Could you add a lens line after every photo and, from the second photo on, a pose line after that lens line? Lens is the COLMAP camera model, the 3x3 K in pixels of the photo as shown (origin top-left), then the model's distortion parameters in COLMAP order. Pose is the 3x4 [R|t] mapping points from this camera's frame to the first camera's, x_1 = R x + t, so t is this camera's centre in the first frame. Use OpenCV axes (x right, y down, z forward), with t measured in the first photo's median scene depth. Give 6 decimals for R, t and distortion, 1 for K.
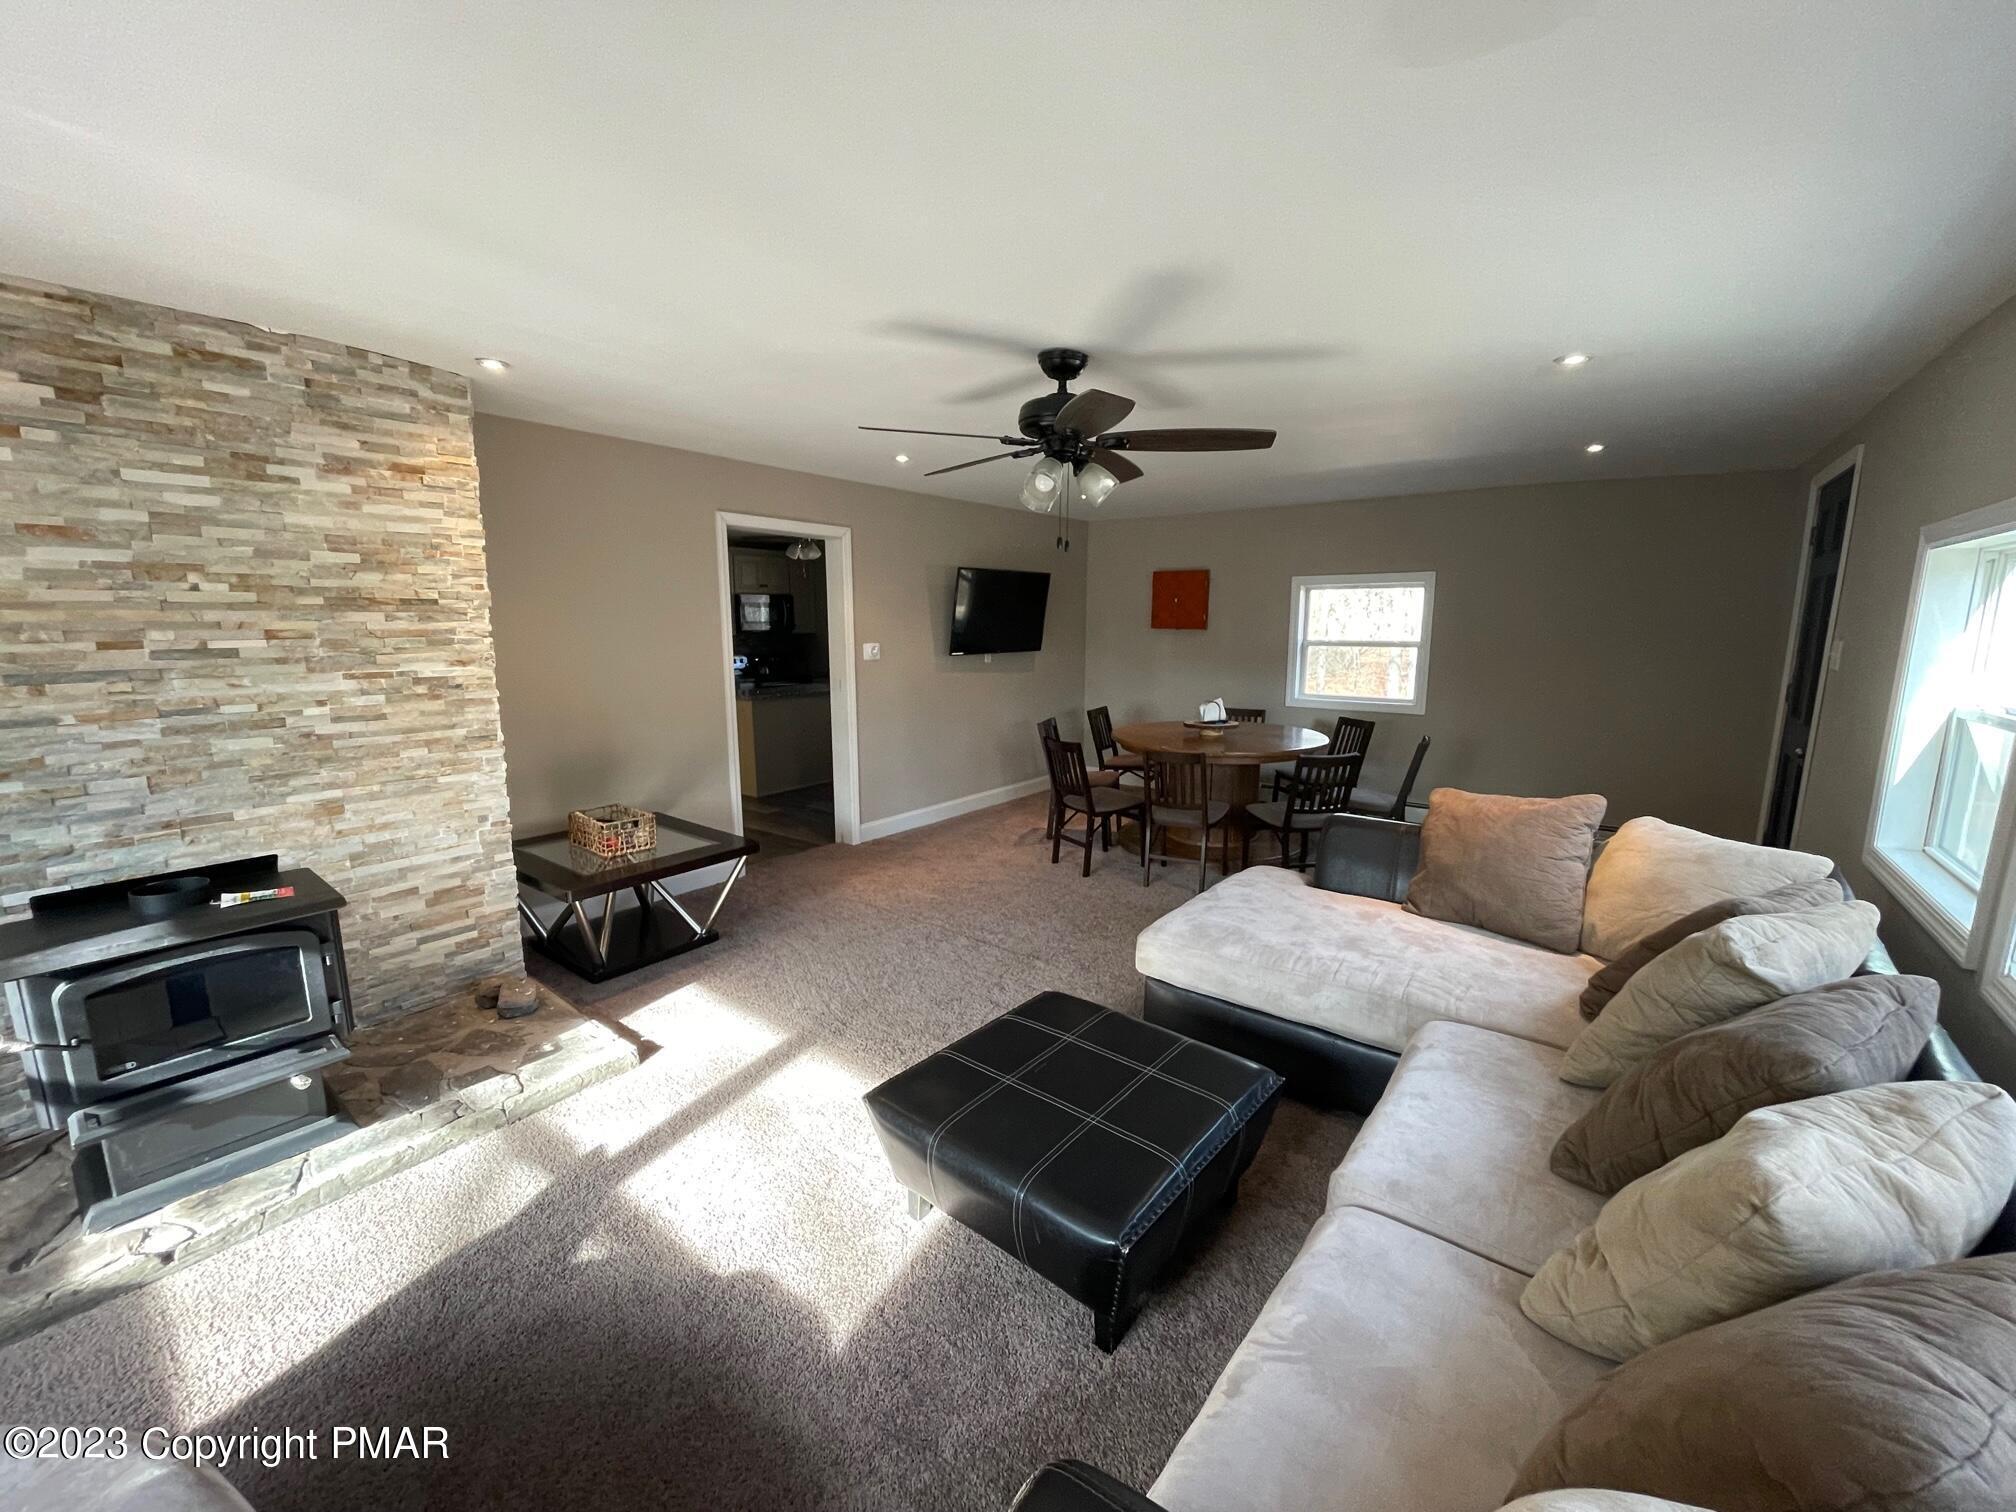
lens RADIAL K [[808.0, 0, 1007.3], [0, 808.0, 755.4], [0, 0, 1]] dist [-0.002661, 0.000820]
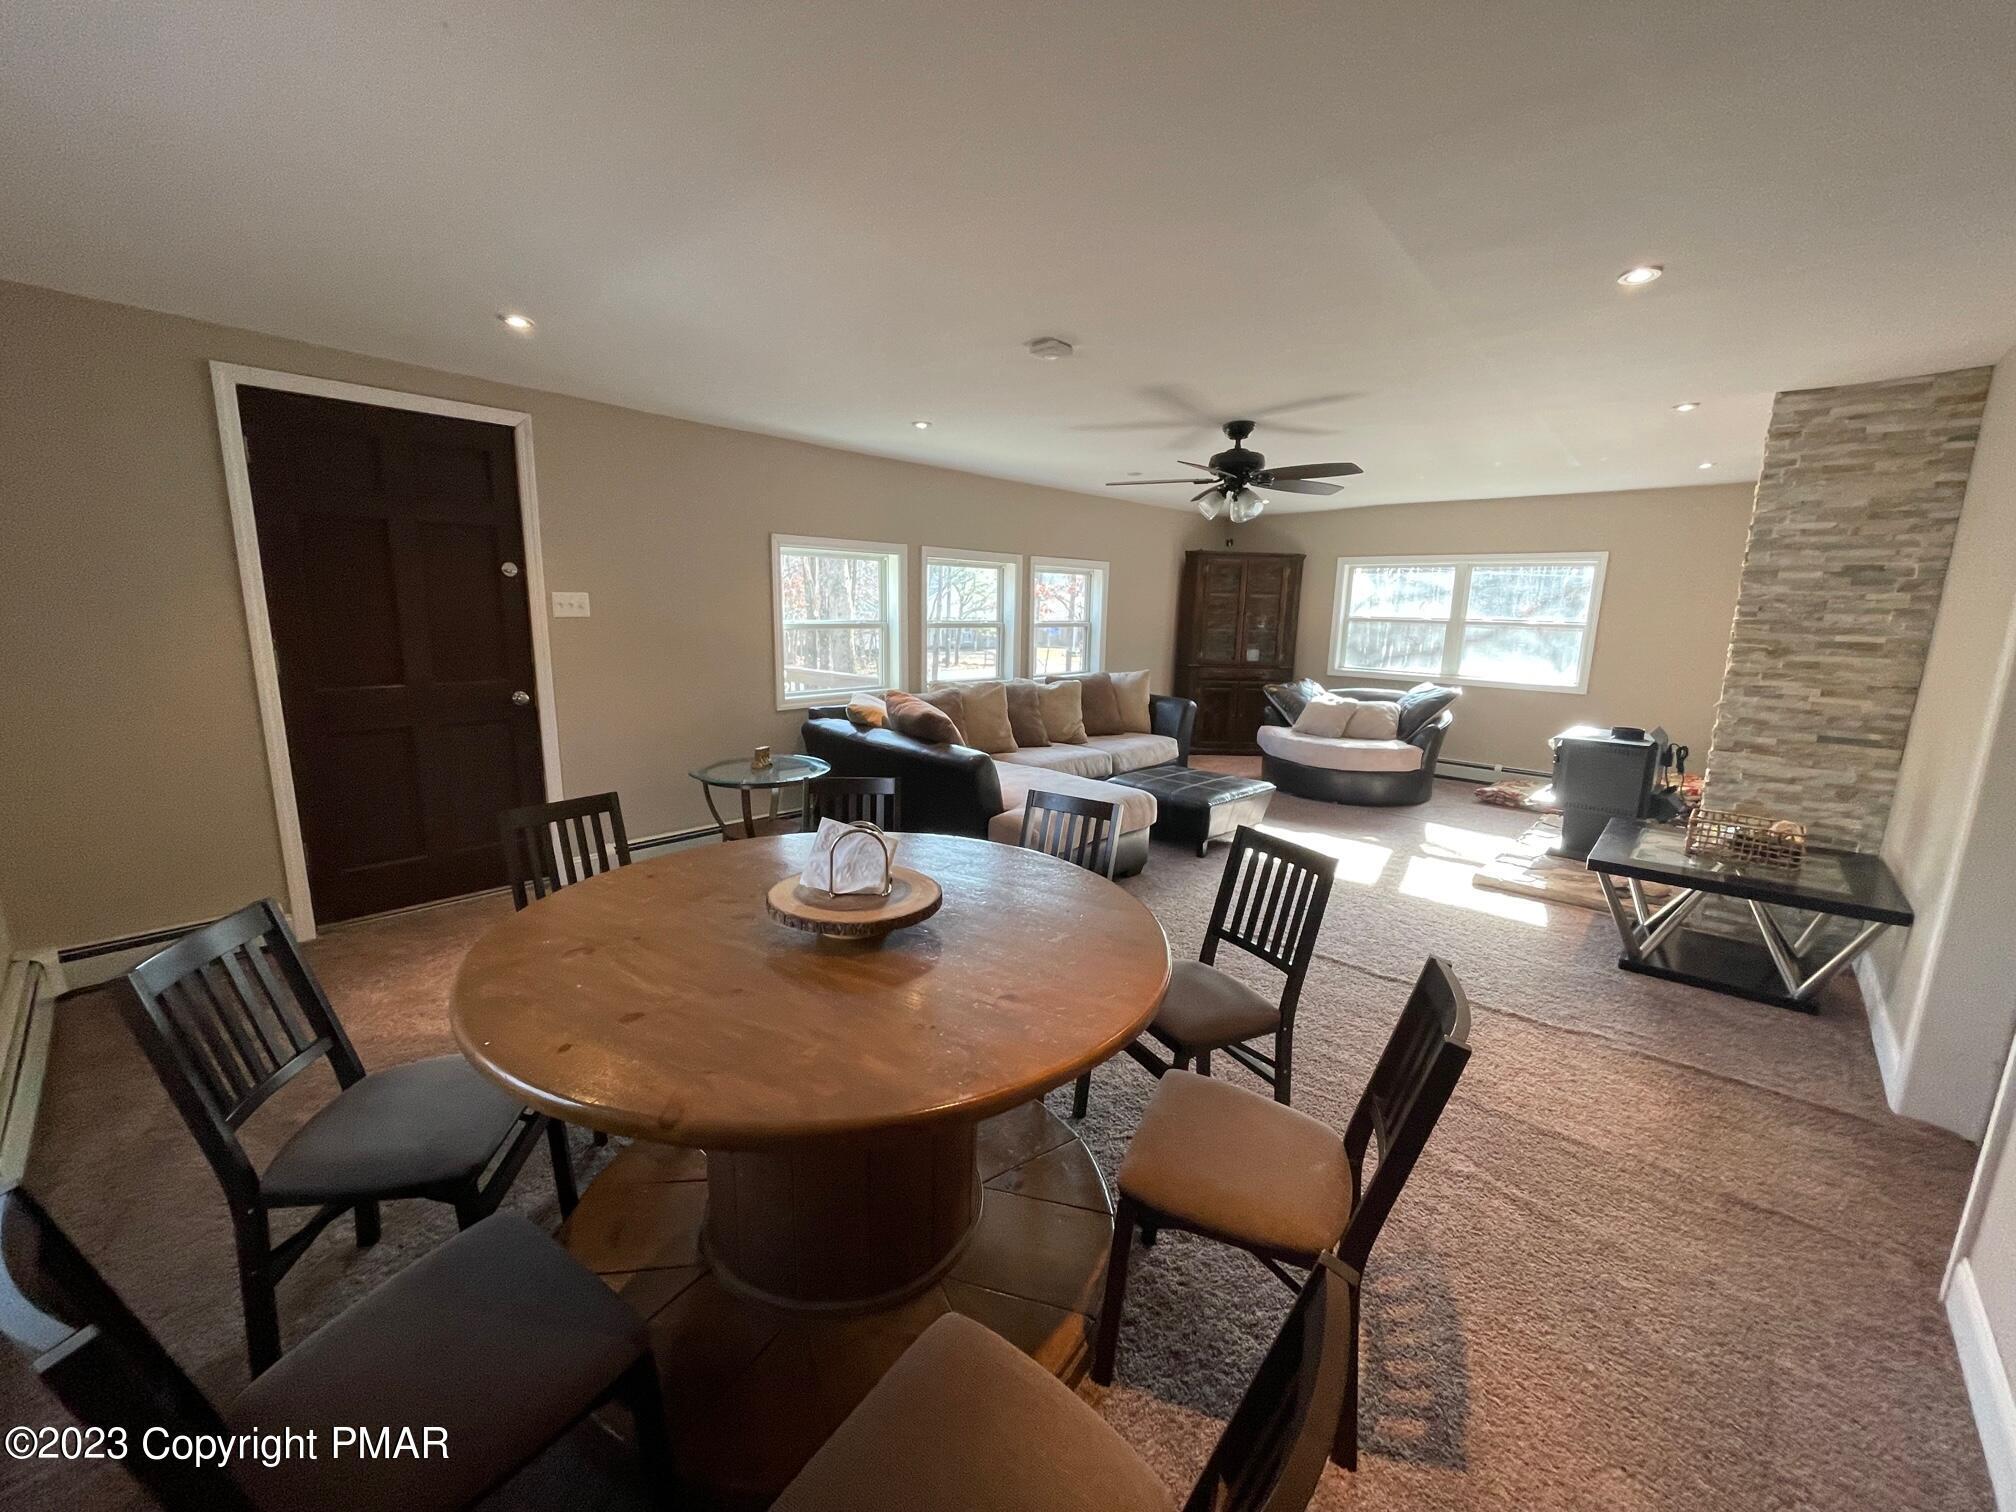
lens RADIAL K [[808.0, 0, 999.9], [0, 808.0, 752.0], [0, 0, 1]] dist [-0.002661, 0.000820]
pose [[-0.996127, -0.038392, 0.079096, 0.358819], [-0.008664, 0.938111, 0.346226, -0.402892], [-0.087494, 0.344200, -0.934811, 2.522541]]
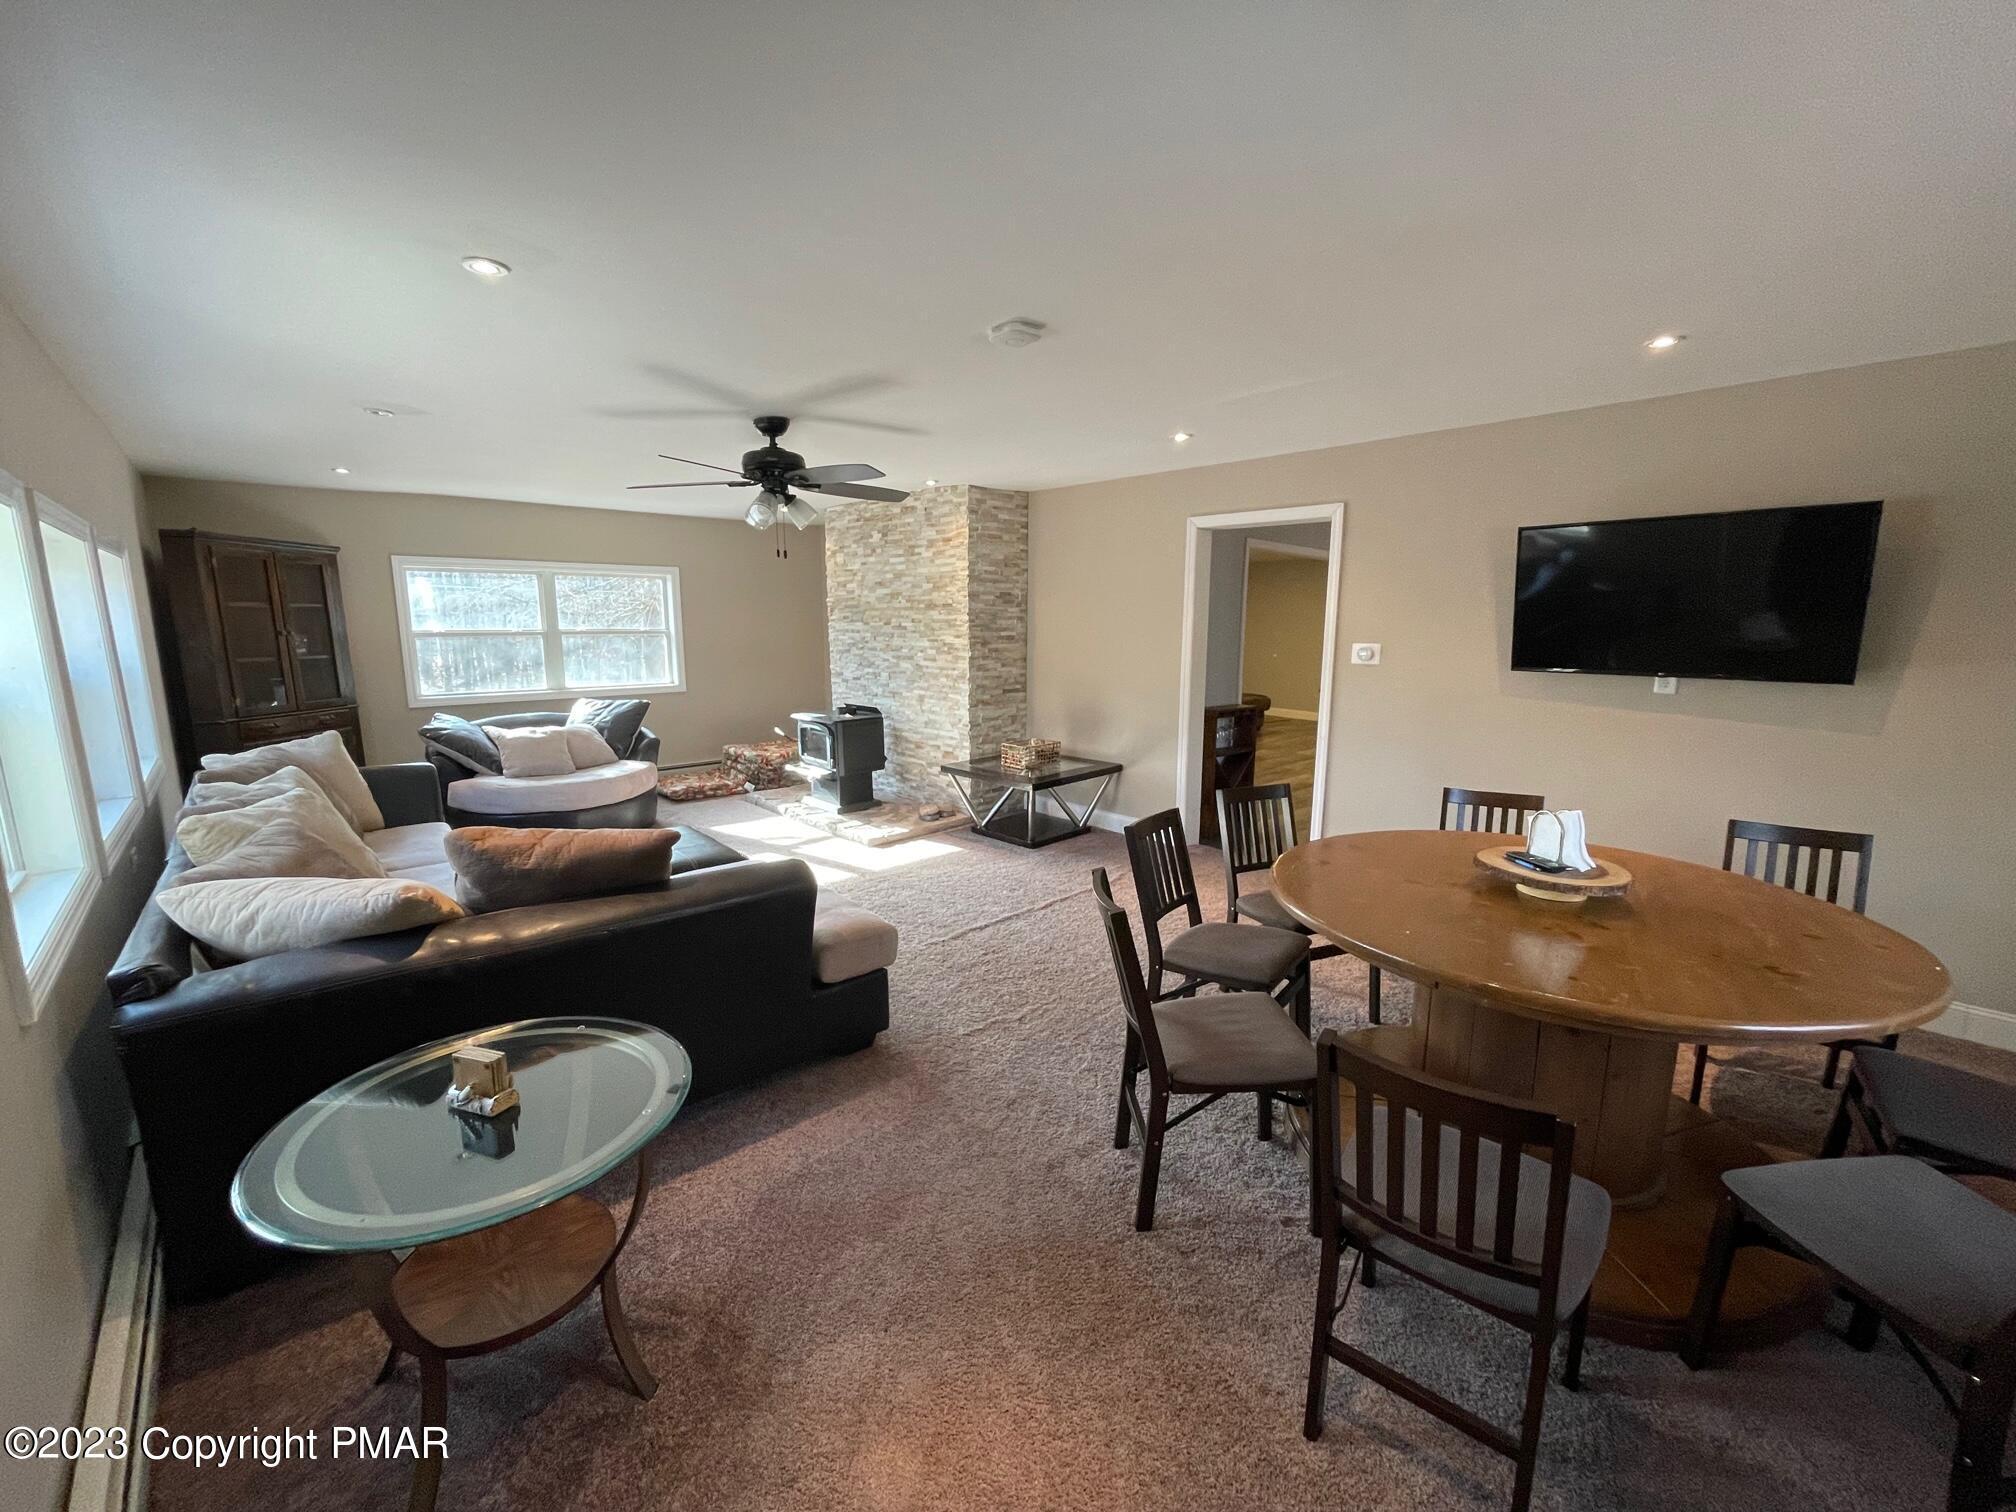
lens RADIAL K [[808.0, 0, 1005.8], [0, 808.0, 758.9], [0, 0, 1]] dist [-0.002661, 0.000820]
pose [[-0.158878, 0.166018, -0.973240, 1.342468], [-0.168980, 0.966643, 0.192478, -0.245070], [0.972730, 0.195038, -0.125525, 1.550249]]
